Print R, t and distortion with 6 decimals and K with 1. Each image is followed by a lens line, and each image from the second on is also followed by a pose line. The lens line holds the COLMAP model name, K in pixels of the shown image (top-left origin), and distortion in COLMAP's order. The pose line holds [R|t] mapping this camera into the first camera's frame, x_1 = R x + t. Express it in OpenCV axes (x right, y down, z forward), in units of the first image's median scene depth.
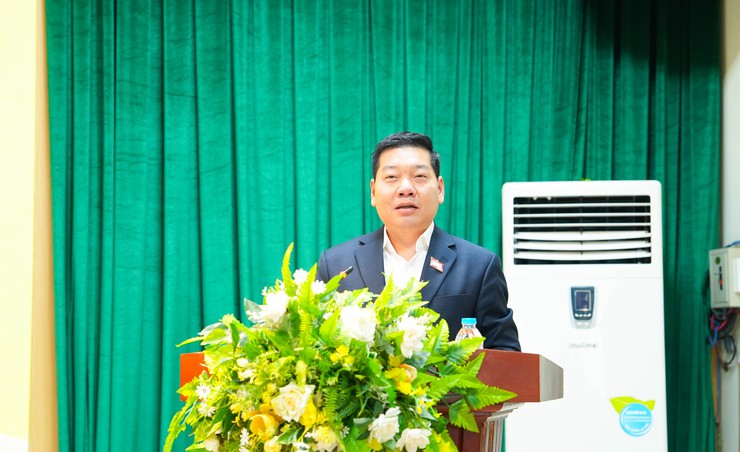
lens RADIAL K [[1939.7, 0, 370.0], [0, 1939.7, 226.0], [0, 0, 1]] dist [0.617892, -0.163367]
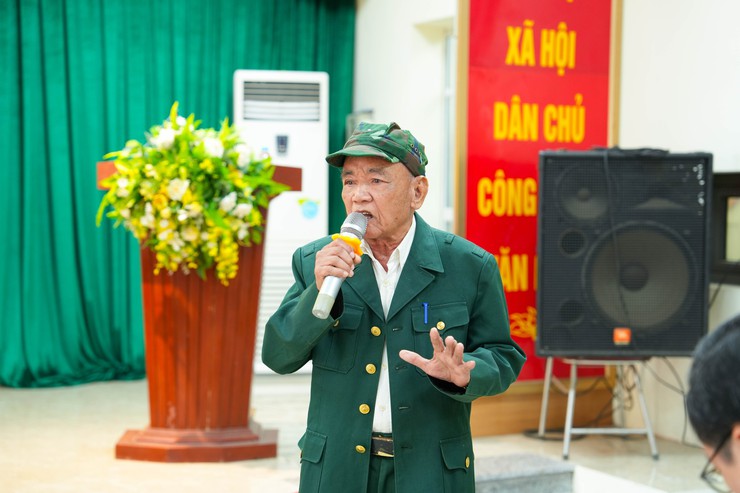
lens RADIAL K [[1336.1, 0, 370.0], [0, 1336.1, 246.5], [0, 0, 1]] dist [0.259731, -0.072205]
pose [[0.968143, 0.003951, 0.250367, -0.177441], [-0.031099, 0.994031, 0.104572, 0.005693], [-0.248459, -0.109027, 0.962487, -0.264438]]
